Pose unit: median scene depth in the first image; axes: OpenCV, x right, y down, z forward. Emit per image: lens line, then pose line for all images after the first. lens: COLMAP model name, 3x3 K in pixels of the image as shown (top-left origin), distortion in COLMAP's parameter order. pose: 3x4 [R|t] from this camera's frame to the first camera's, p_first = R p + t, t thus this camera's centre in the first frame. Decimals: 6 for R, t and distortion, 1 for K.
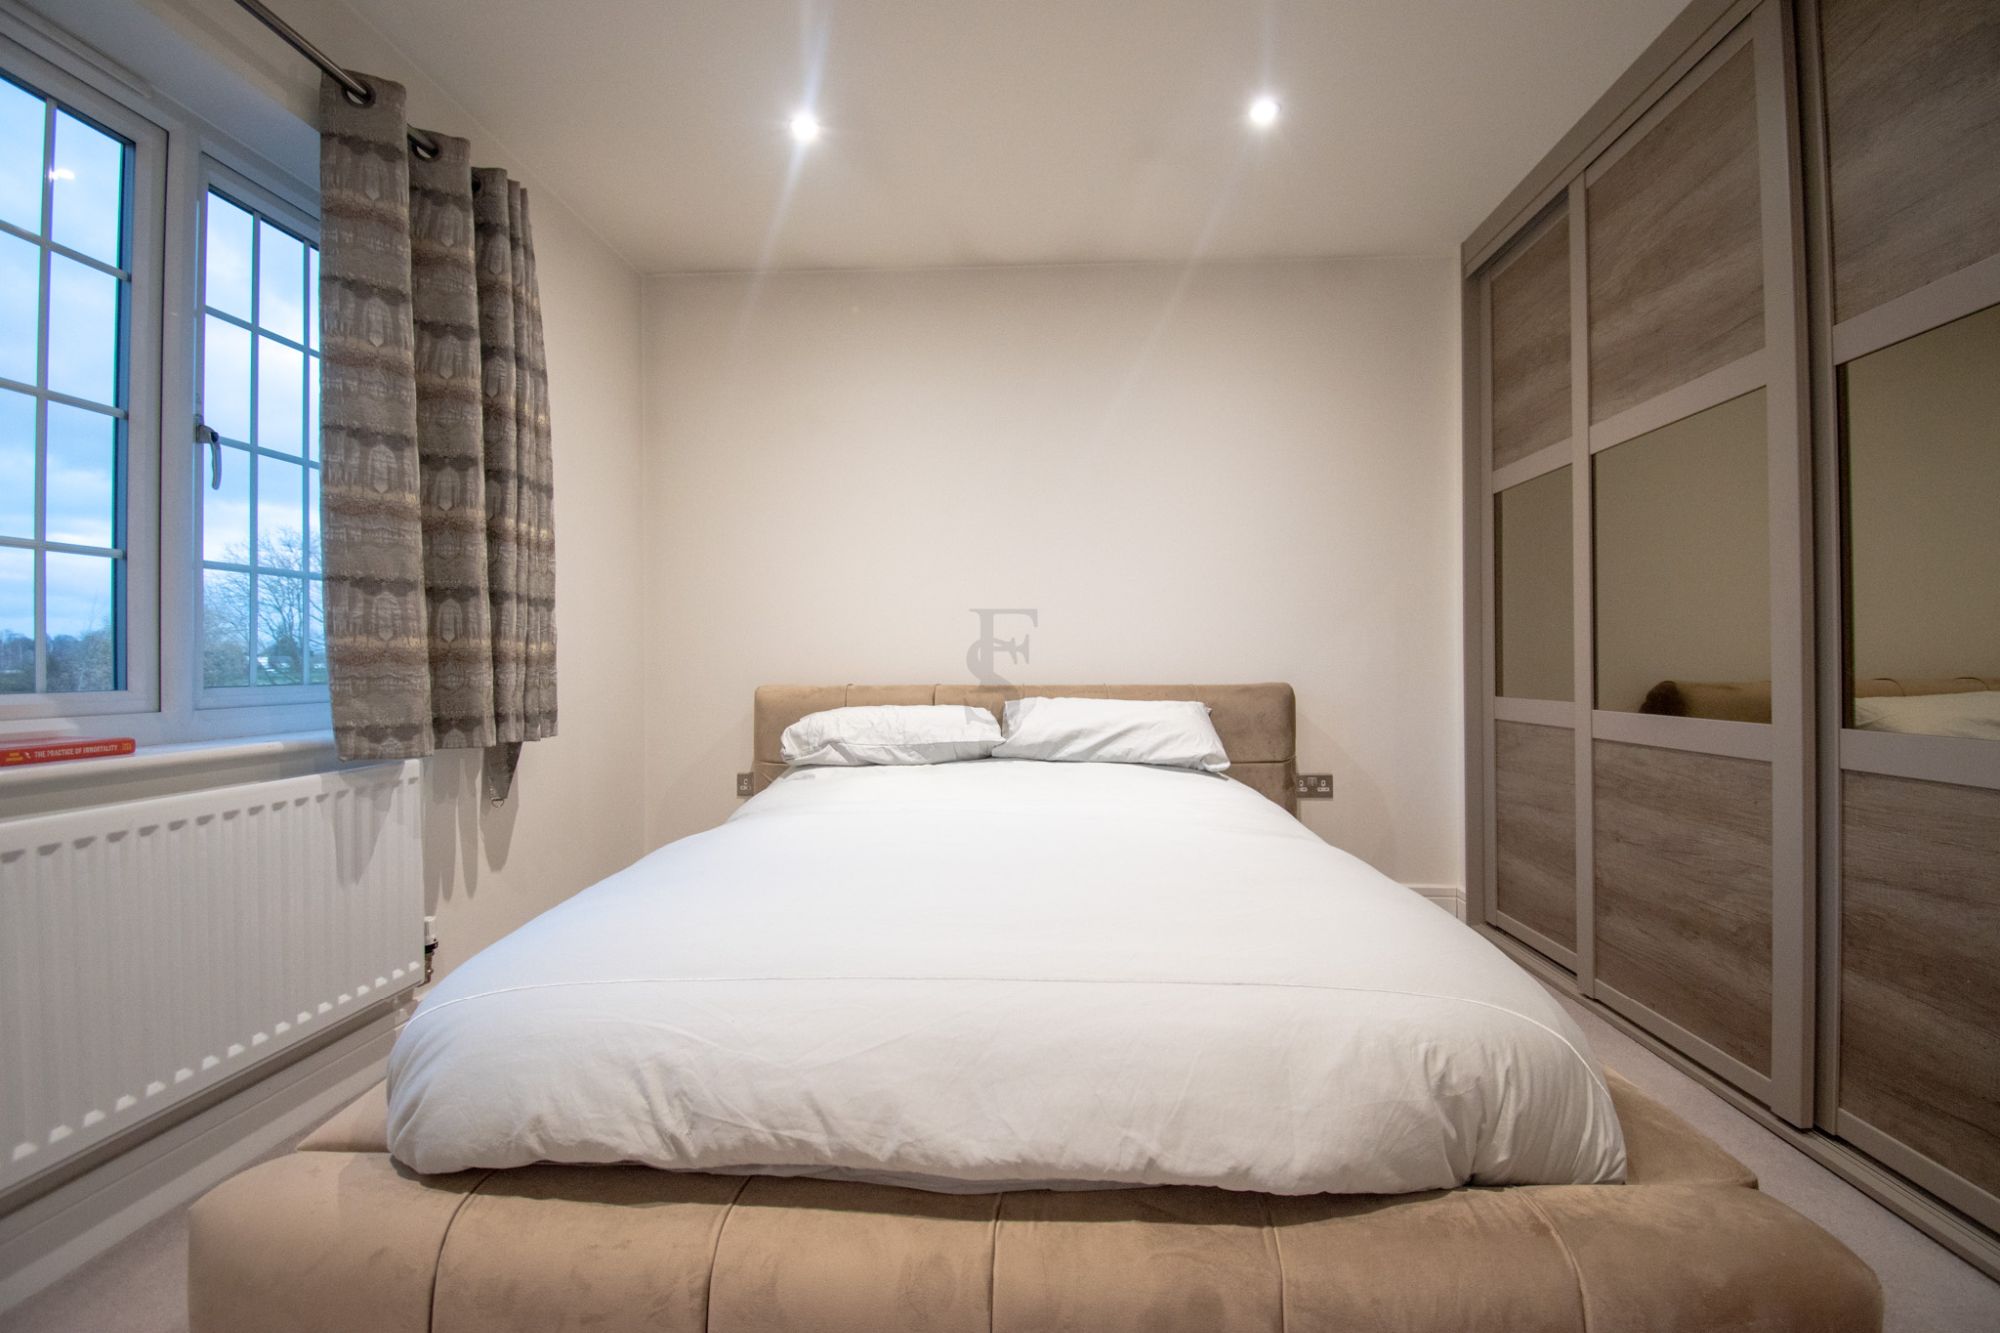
lens RADIAL K [[908.6, 0, 1005.3], [0, 908.6, 660.2], [0, 0, 1]] dist [-0.002839, -0.000299]
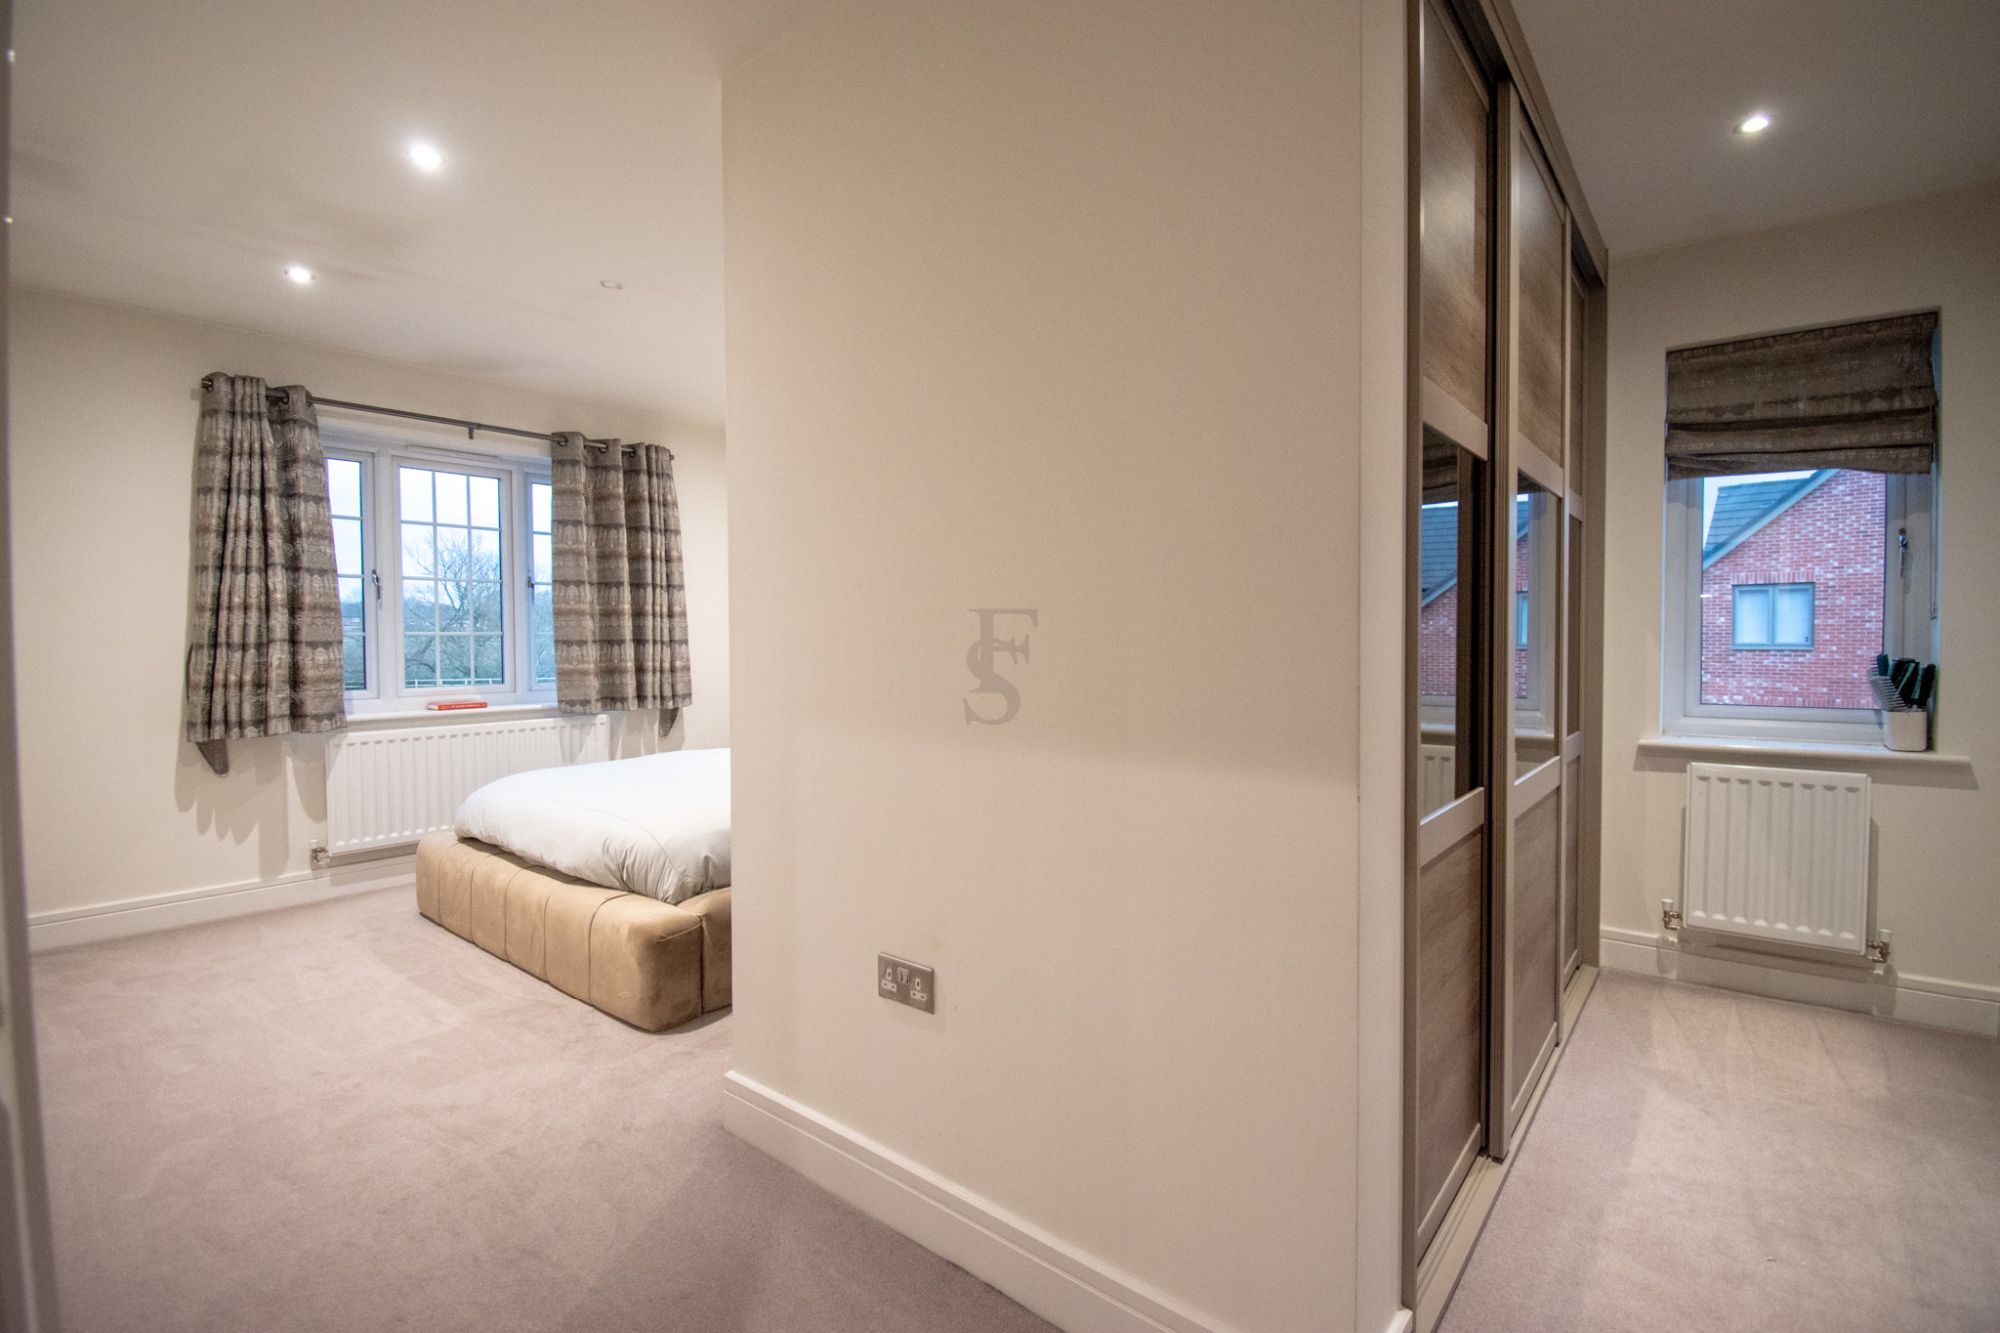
lens RADIAL K [[908.6, 0, 1017.1], [0, 908.6, 663.5], [0, 0, 1]] dist [-0.002839, -0.000299]
pose [[0.811690, 0.018030, -0.583810, 1.567305], [0.003916, 0.999333, 0.036308, -0.101770], [0.584075, -0.031757, 0.811078, -0.265348]]
